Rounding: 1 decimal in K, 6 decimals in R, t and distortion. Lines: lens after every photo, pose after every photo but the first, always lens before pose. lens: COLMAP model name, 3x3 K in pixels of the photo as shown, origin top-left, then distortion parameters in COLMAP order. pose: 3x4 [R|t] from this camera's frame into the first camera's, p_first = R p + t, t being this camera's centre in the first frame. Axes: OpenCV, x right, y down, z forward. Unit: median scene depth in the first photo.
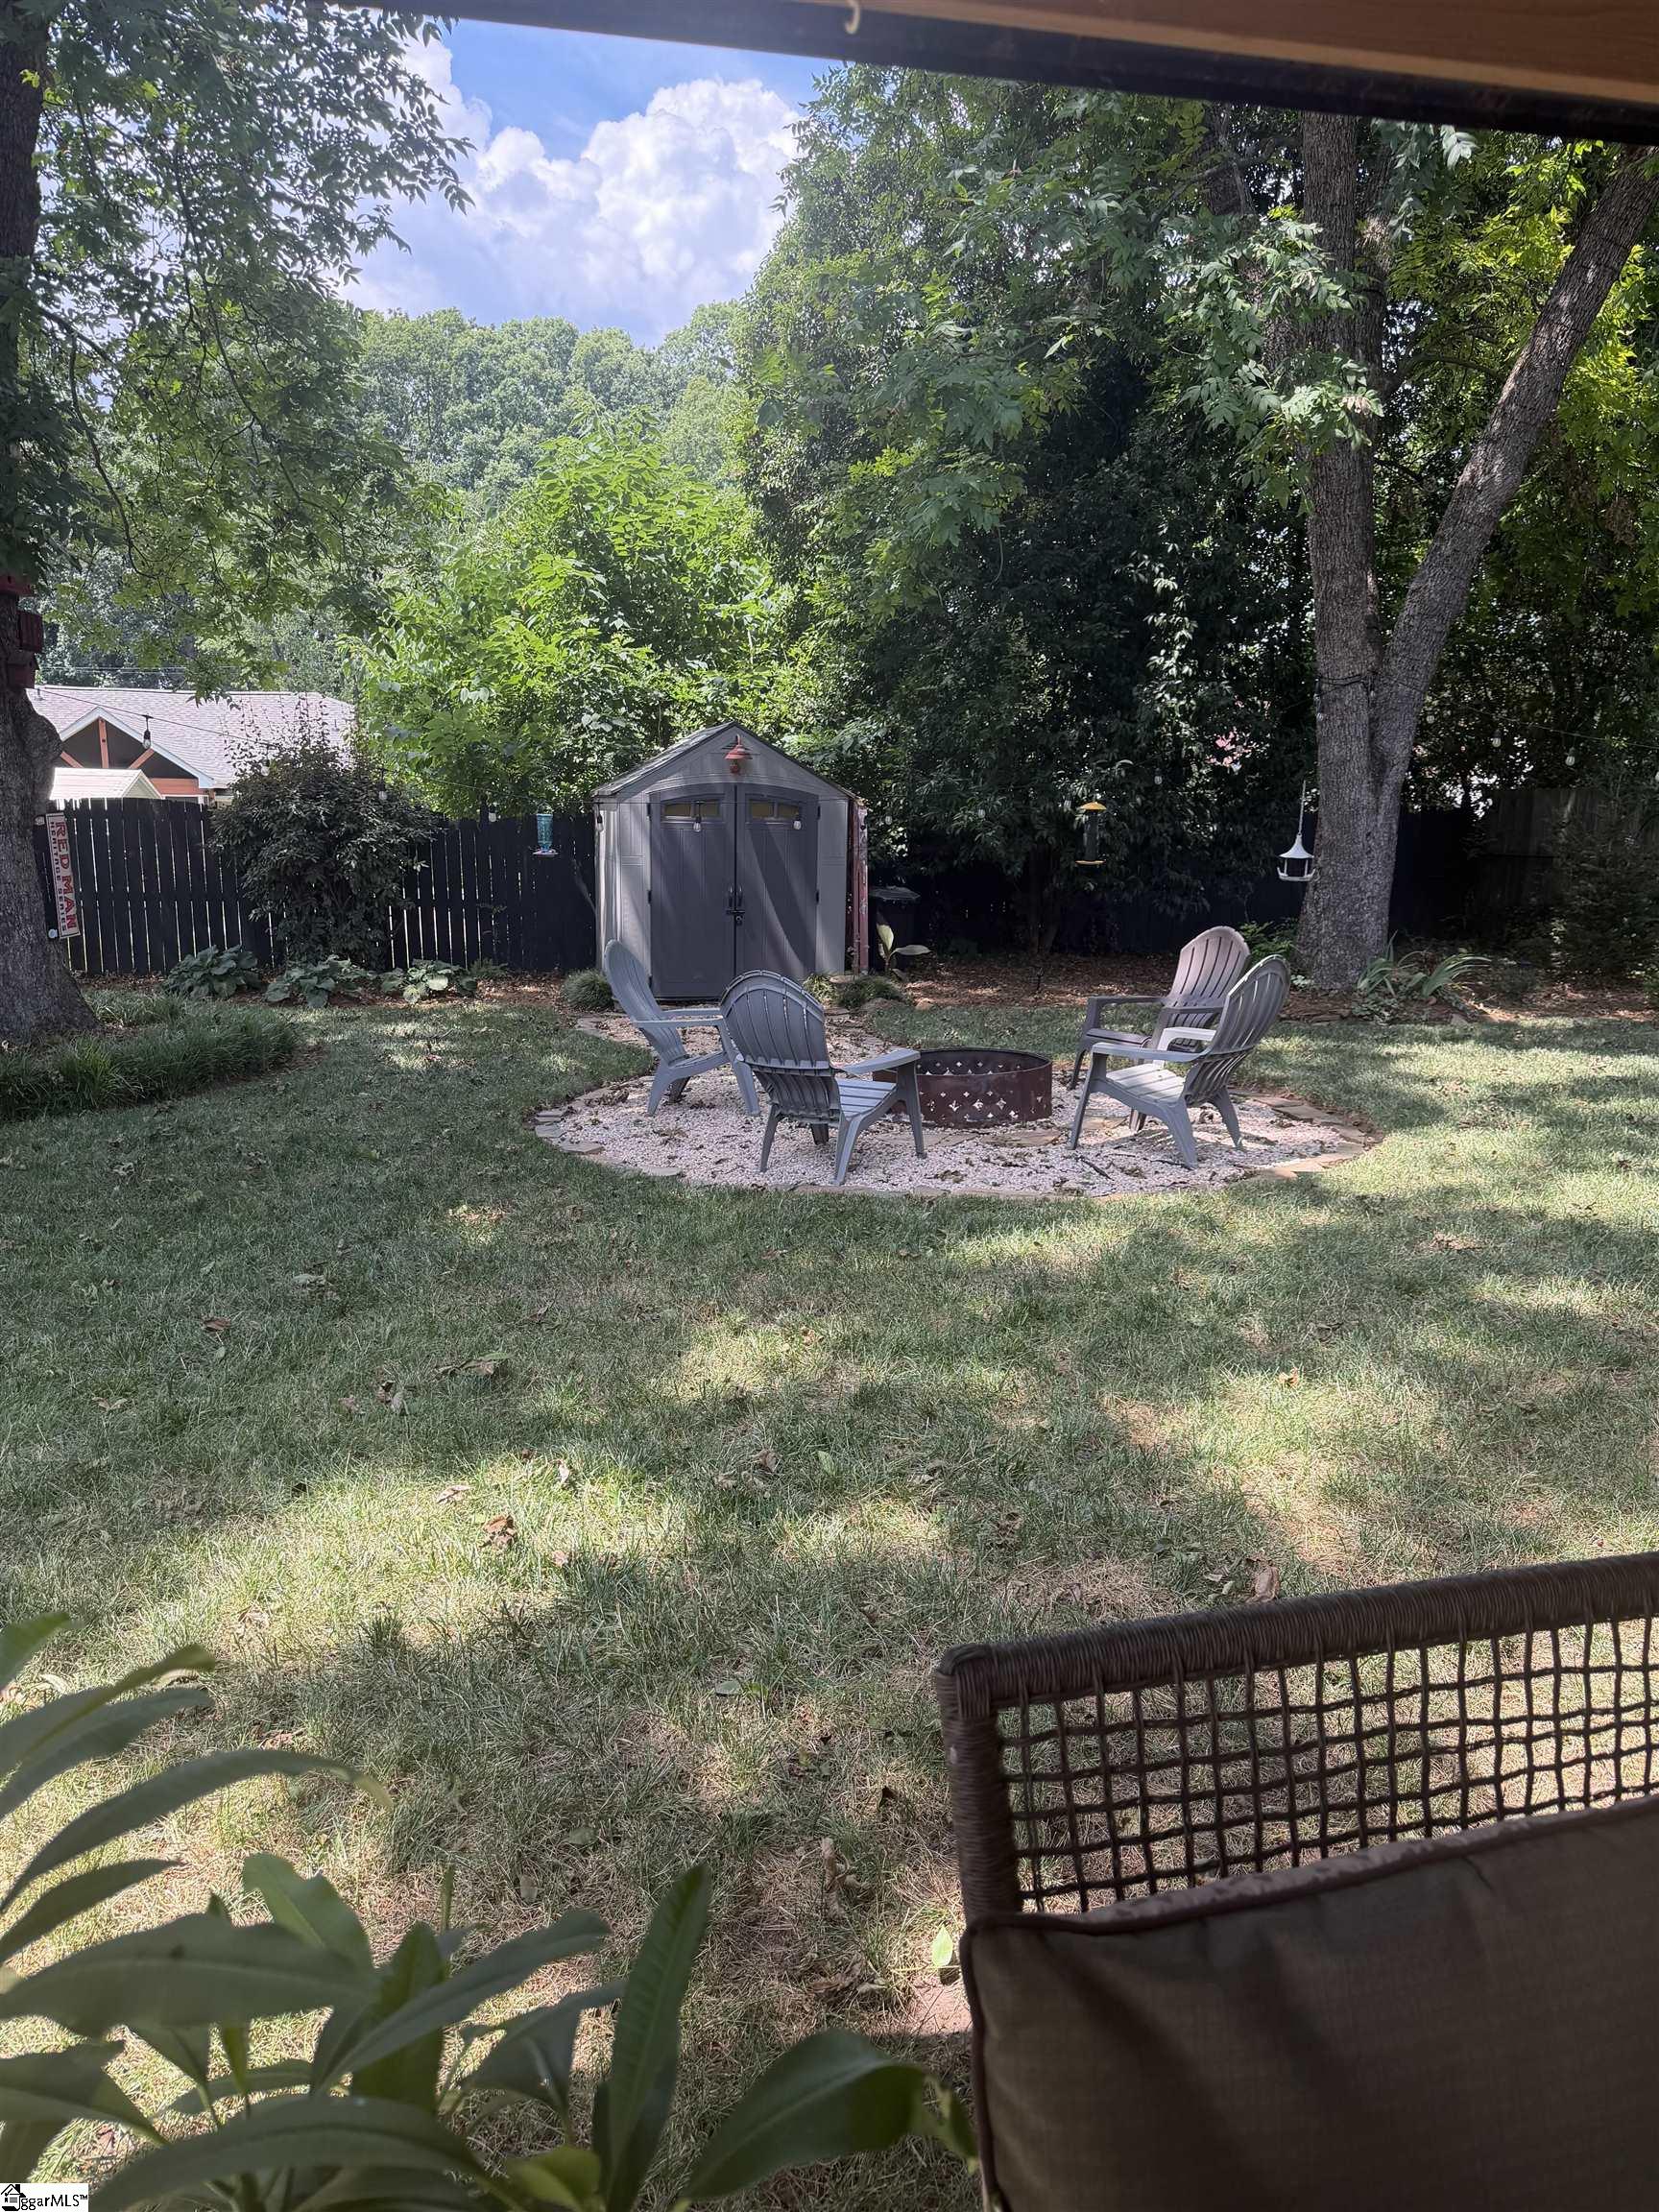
lens RADIAL K [[1523.4, 0, 827.4], [0, 1523.4, 1110.9], [0, 0, 1]] dist [0.206316, -0.372906]
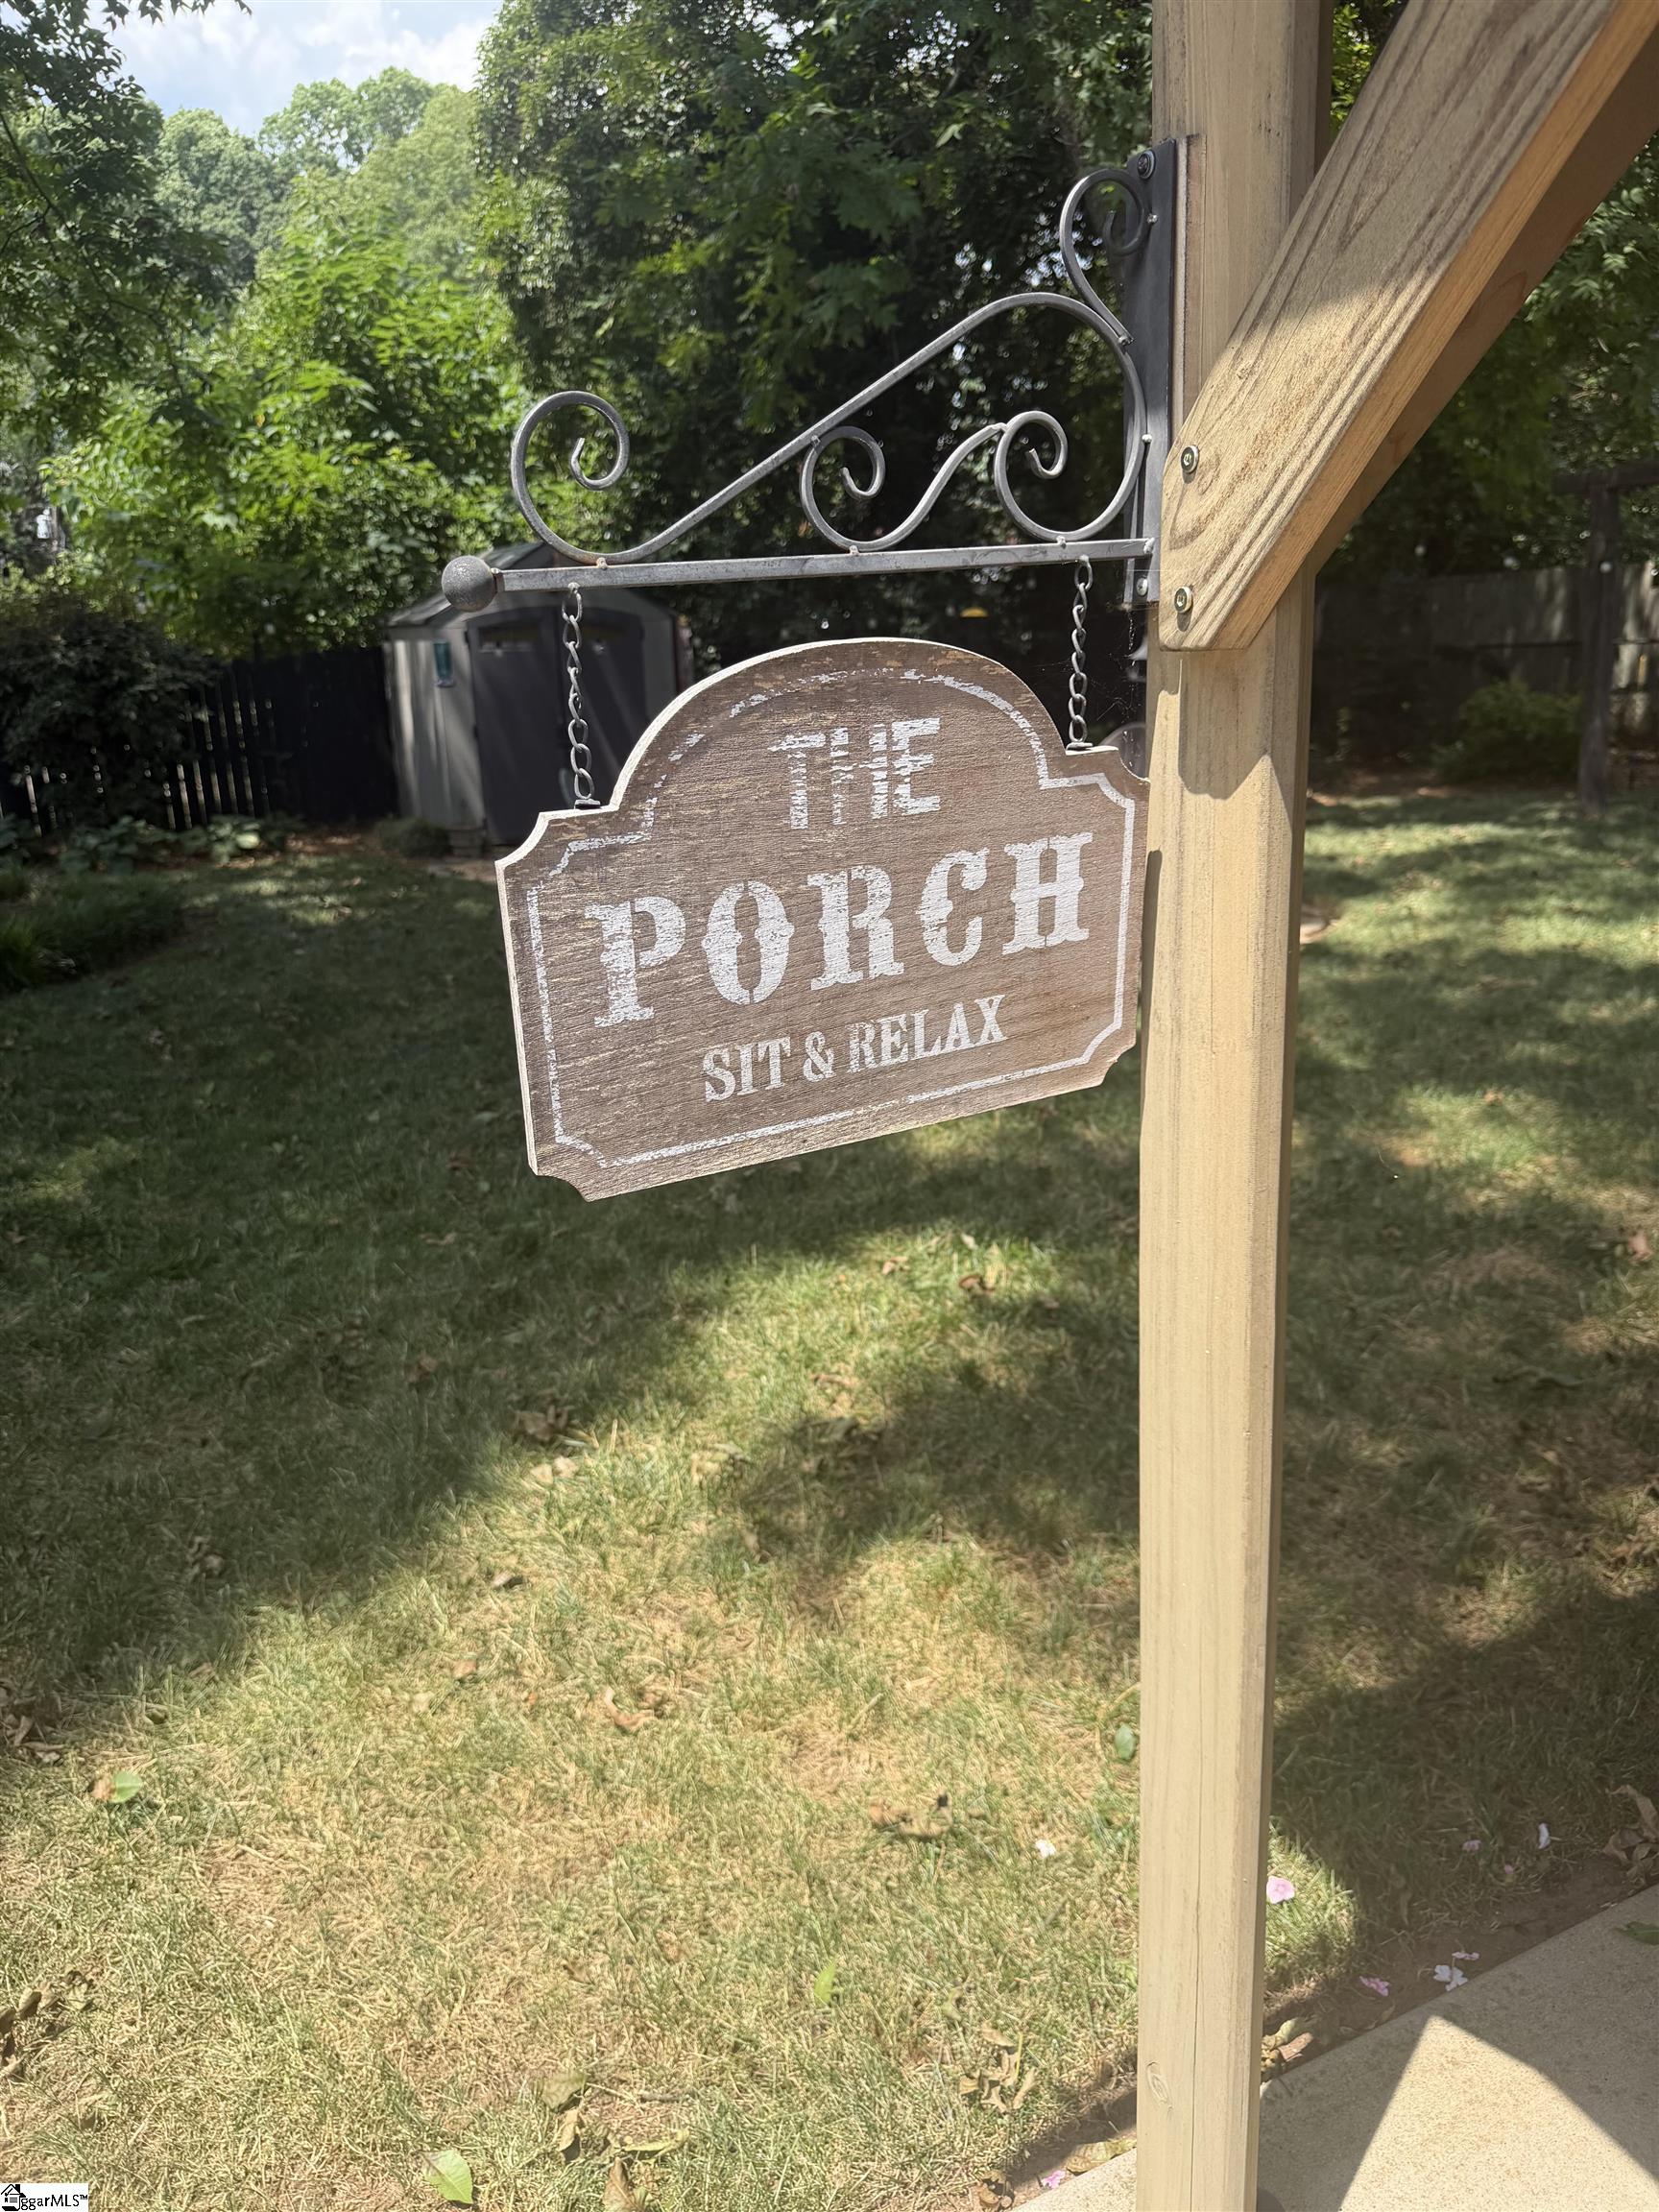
lens RADIAL K [[1577.1, 0, 830.8], [0, 1577.1, 1106.0], [0, 0, 1]] dist [-0.000059, 0.004203]
pose [[0.976193, -0.101252, 0.191821, -0.100429], [0.082328, 0.991143, 0.104198, 0.005165], [-0.200673, -0.085925, 0.975883, -0.005263]]
